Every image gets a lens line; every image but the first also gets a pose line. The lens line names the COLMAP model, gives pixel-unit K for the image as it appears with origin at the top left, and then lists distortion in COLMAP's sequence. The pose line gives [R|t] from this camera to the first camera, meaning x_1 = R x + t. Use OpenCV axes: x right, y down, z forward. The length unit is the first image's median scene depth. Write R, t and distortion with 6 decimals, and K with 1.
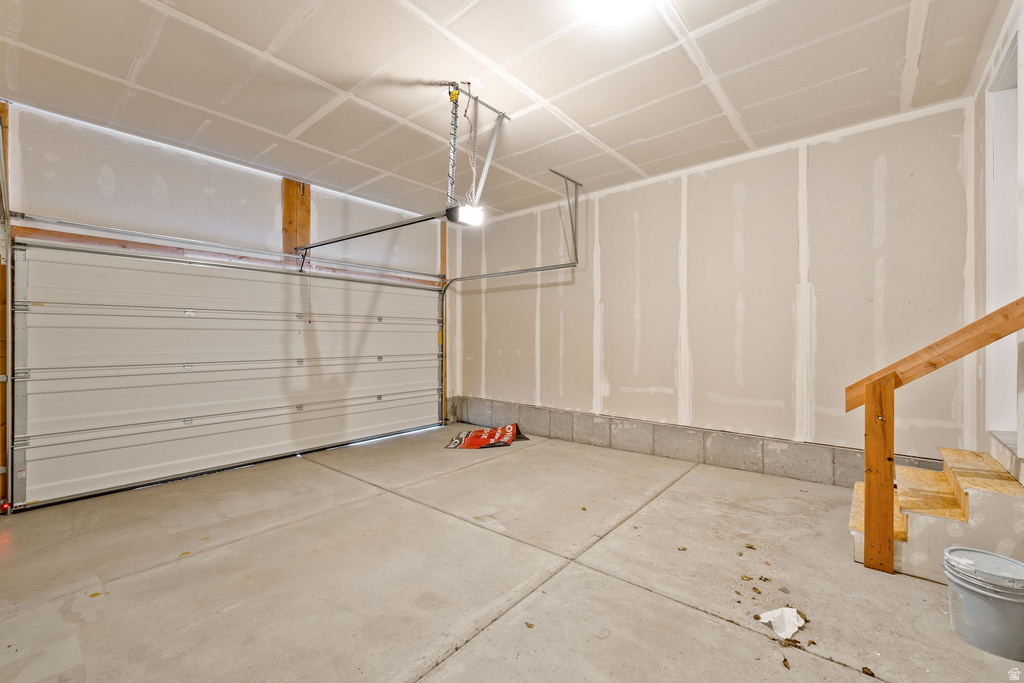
lens RADIAL K [[413.0, 0, 515.4], [0, 413.0, 336.6], [0, 0, 1]] dist [-0.003517, -0.000075]
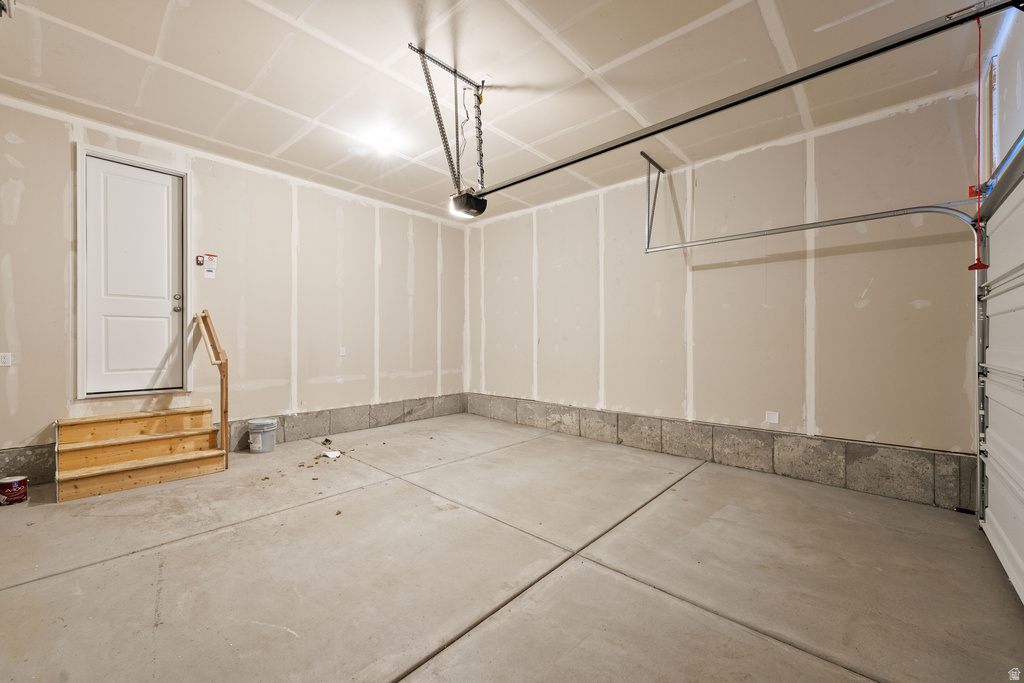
lens RADIAL K [[413.0, 0, 509.0], [0, 413.0, 339.3], [0, 0, 1]] dist [-0.003517, -0.000075]
pose [[-0.999438, -0.003251, 0.033367, -0.271015], [-0.003416, 0.999982, -0.004903, 0.034917], [-0.033350, -0.005014, -0.999431, 2.113359]]
